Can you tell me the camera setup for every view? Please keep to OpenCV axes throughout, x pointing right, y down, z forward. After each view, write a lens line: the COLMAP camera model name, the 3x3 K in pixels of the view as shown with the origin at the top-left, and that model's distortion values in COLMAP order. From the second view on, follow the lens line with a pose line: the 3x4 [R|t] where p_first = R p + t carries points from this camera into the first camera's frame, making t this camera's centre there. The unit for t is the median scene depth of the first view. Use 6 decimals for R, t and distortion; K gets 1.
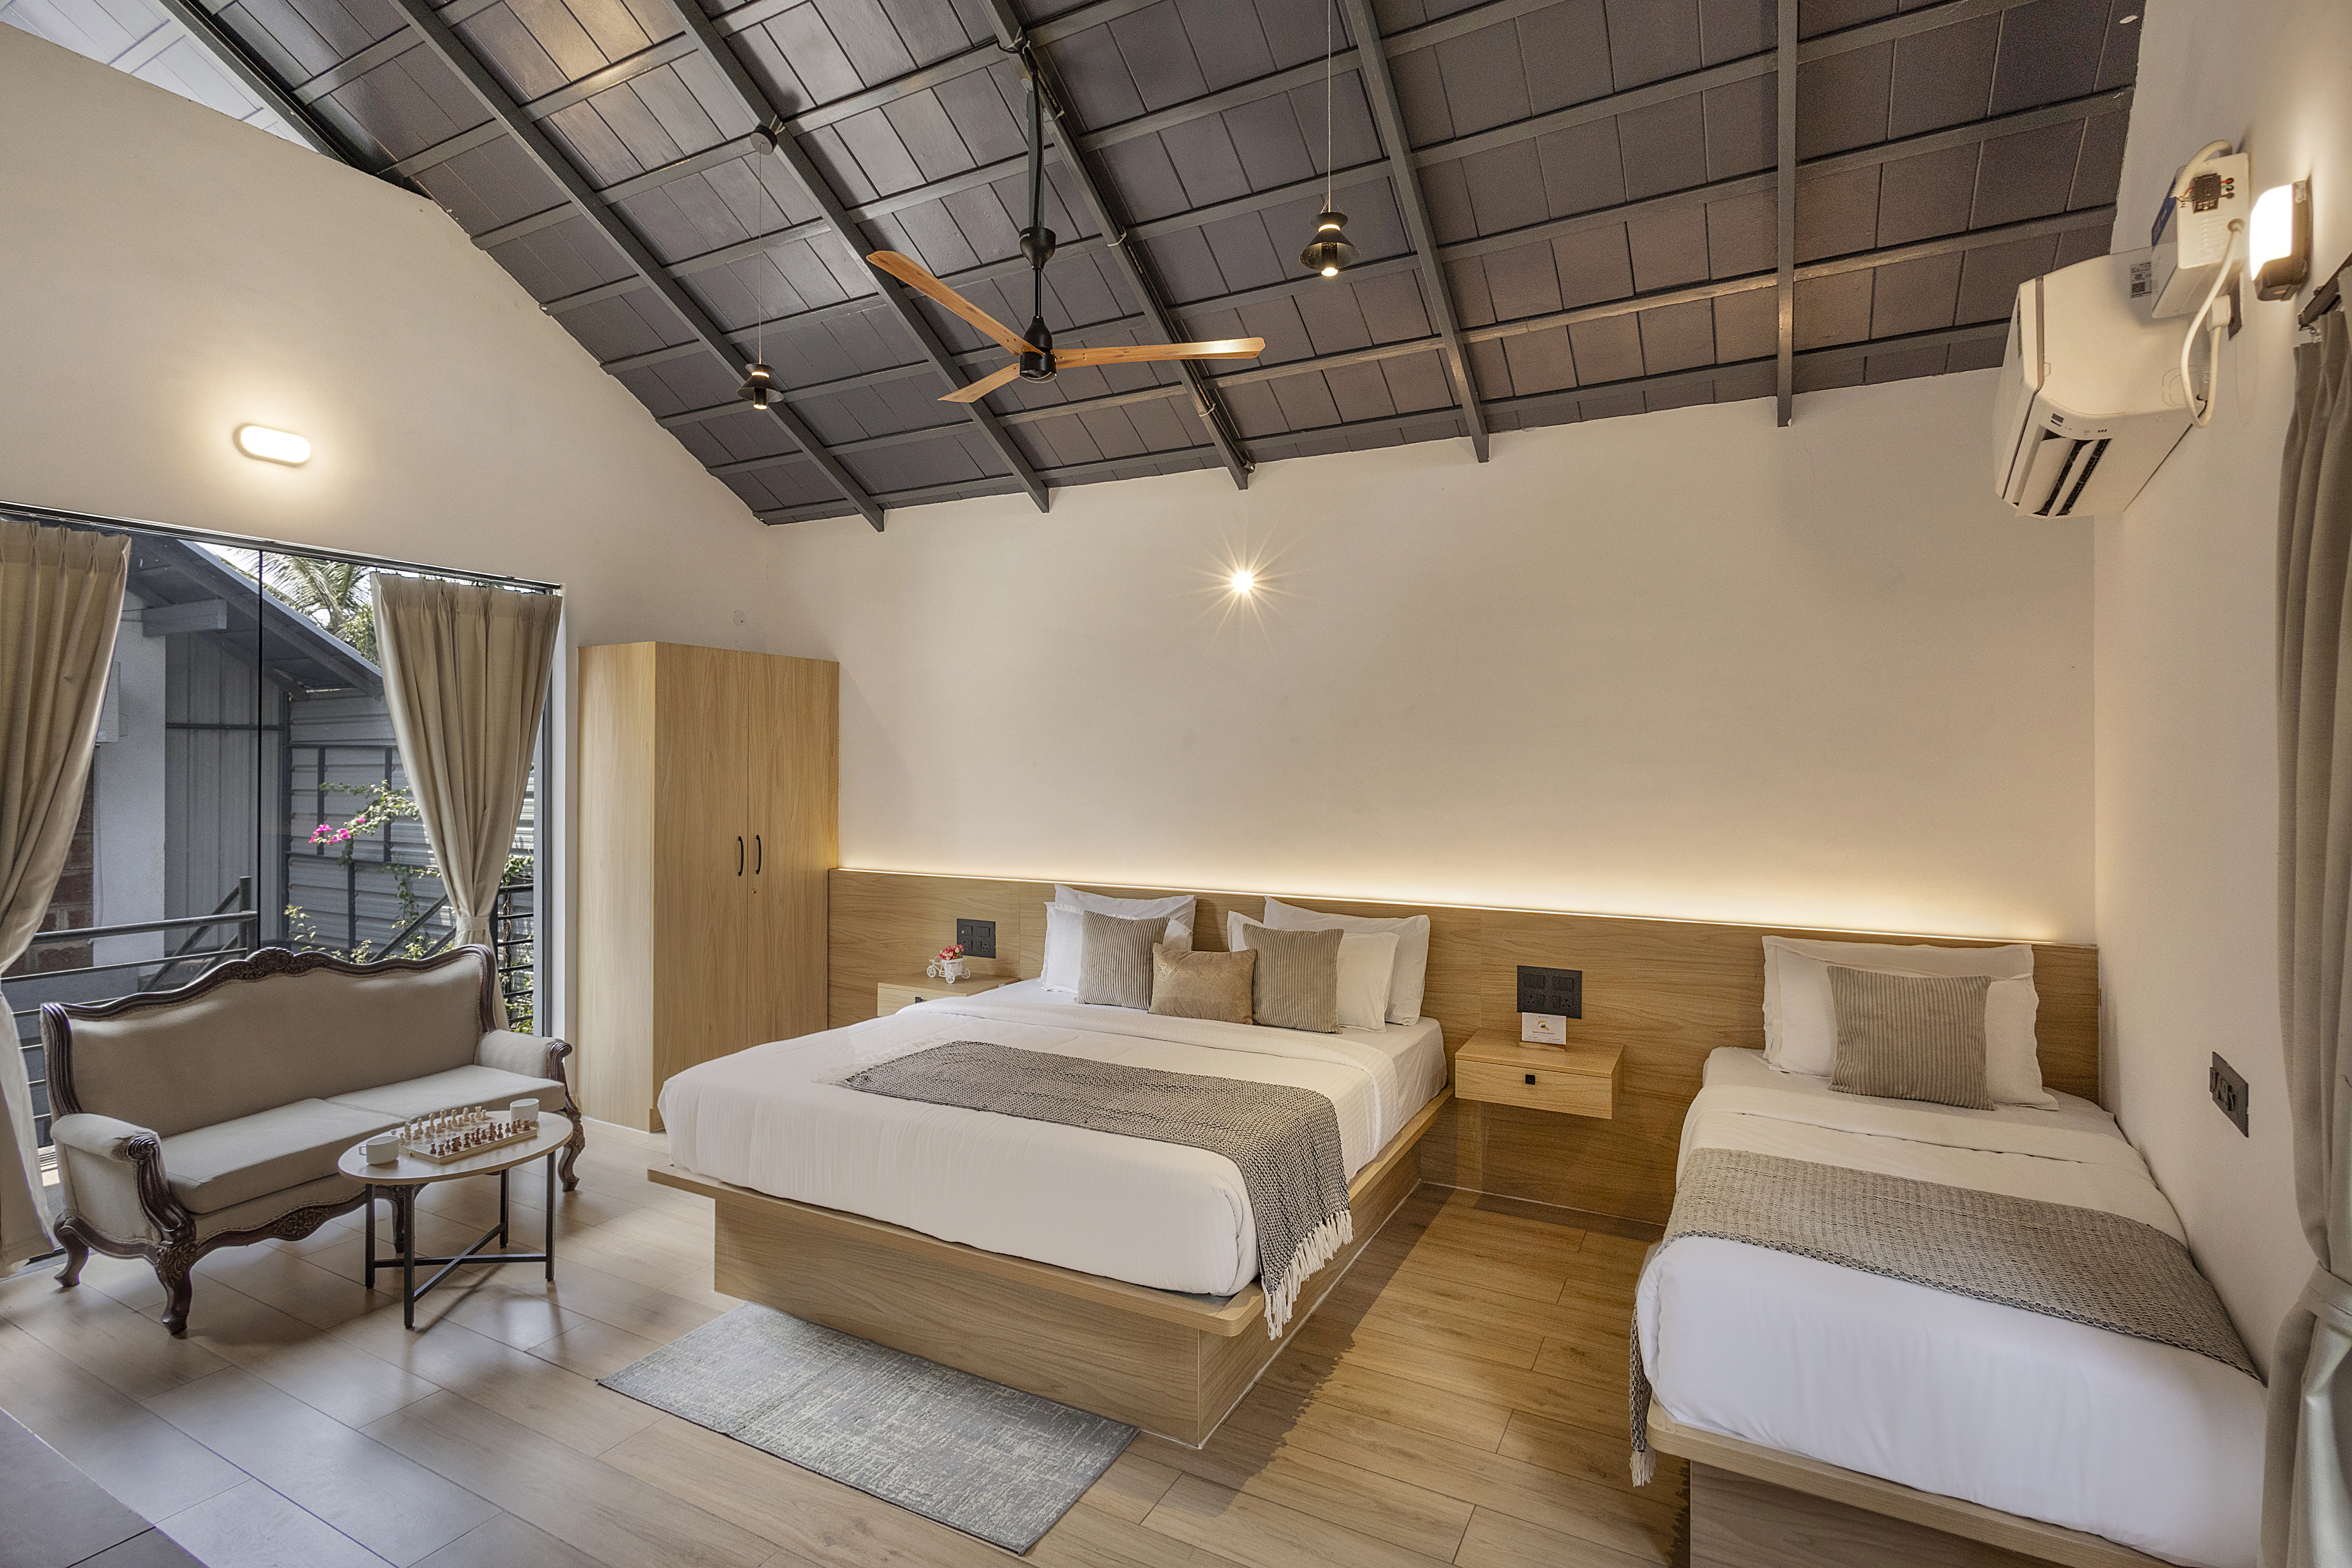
lens RADIAL K [[1073.2, 0, 1220.9], [0, 1073.2, 772.8], [0, 0, 1]] dist [0.001165, -0.000041]
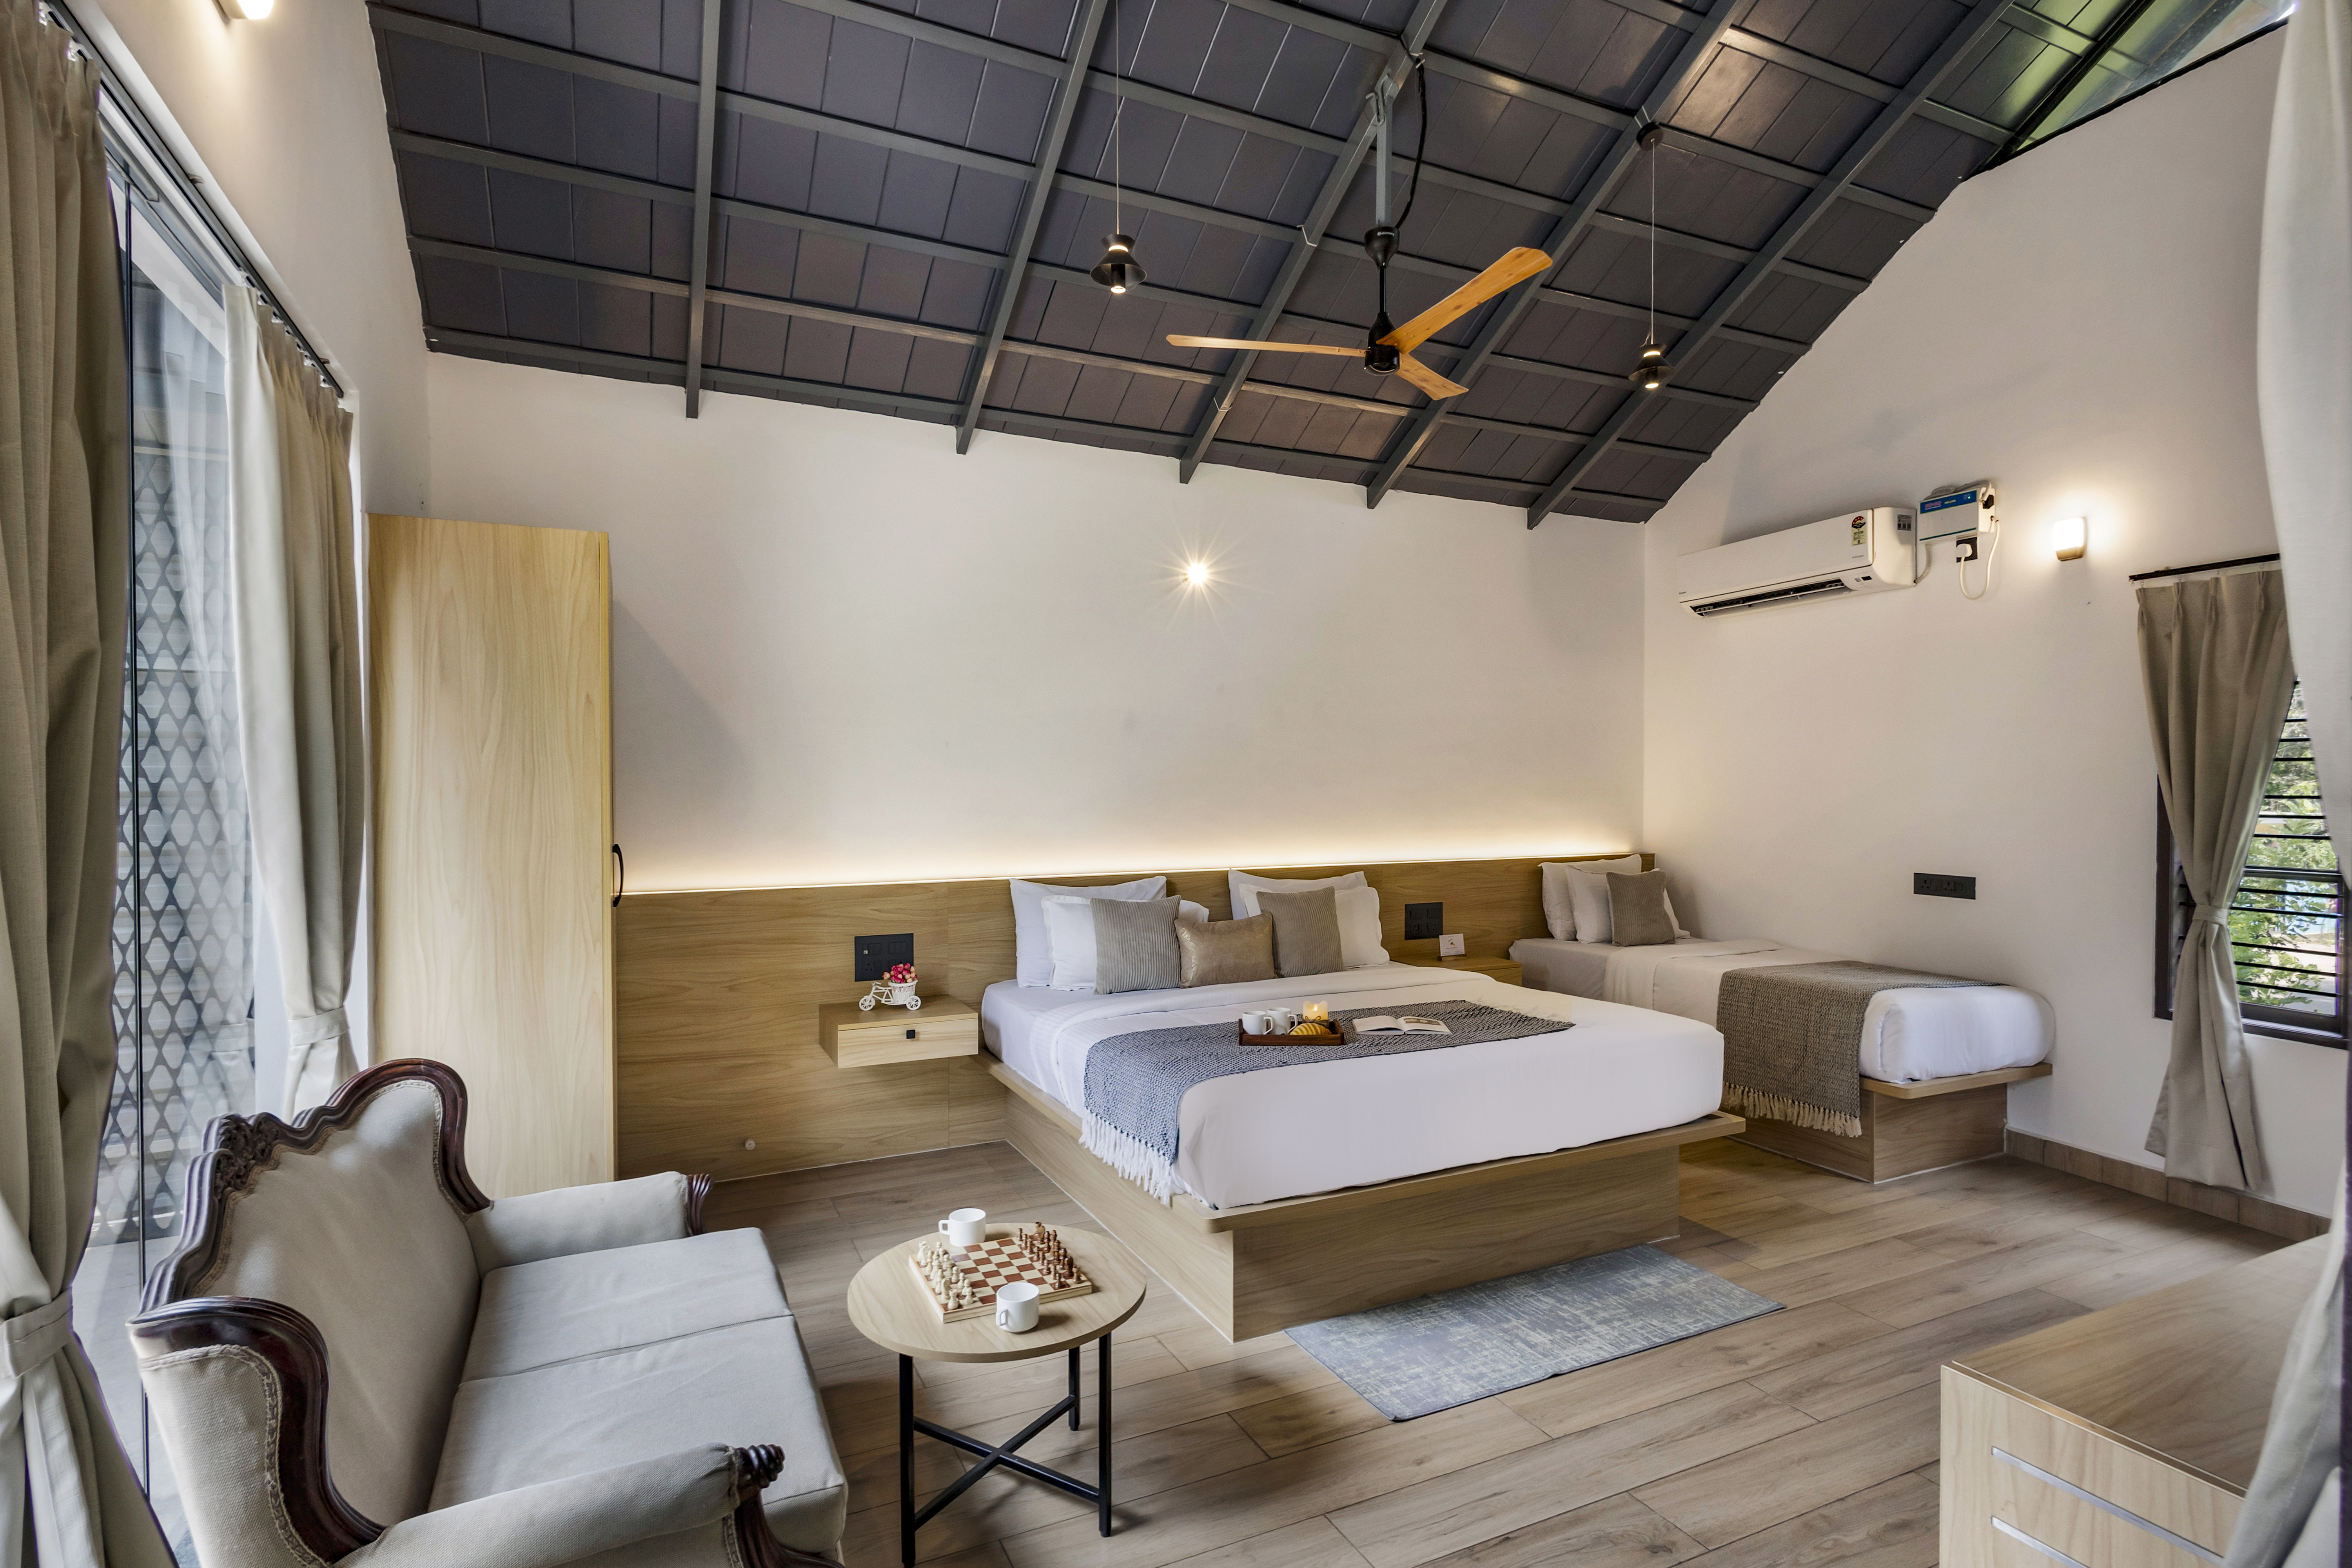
lens RADIAL K [[1073.2, 0, 1220.9], [0, 1073.2, 772.8], [0, 0, 1]] dist [0.001165, -0.000041]
pose [[0.630579, -0.004988, 0.776109, -0.784821], [0.009601, 0.999953, -0.001374, 0.019529], [-0.776066, 0.008317, 0.630597, 0.318818]]
